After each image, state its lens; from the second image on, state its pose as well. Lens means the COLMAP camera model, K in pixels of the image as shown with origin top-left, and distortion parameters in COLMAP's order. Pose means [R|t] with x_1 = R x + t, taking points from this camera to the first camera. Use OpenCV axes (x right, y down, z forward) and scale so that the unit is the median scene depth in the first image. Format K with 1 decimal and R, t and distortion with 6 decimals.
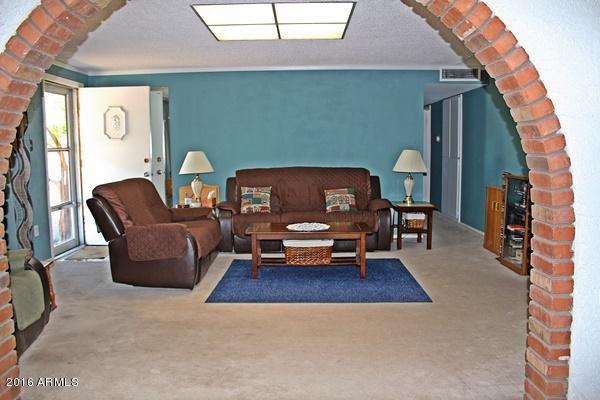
lens RADIAL K [[502.8, 0, 300.0], [0, 502.8, 200.0], [0, 0, 1]] dist [-0.058137, 0.004182]
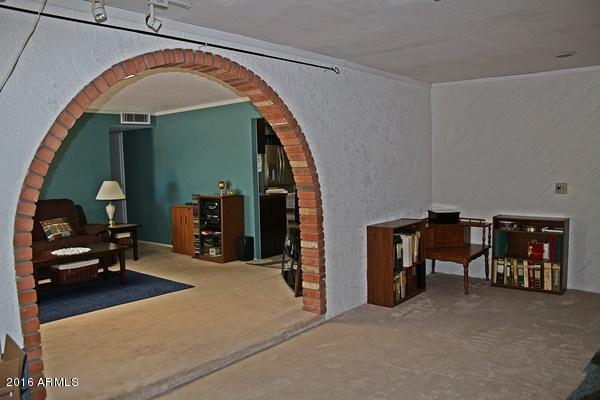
lens RADIAL K [[505.9, 0, 302.2], [0, 505.9, 209.4], [0, 0, 1]] dist [-0.004775, -0.001692]
pose [[0.643418, -0.080357, 0.761286, -0.484152], [0.101670, 0.994636, 0.019059, -0.010386], [-0.758733, 0.065137, 0.648136, -0.148041]]
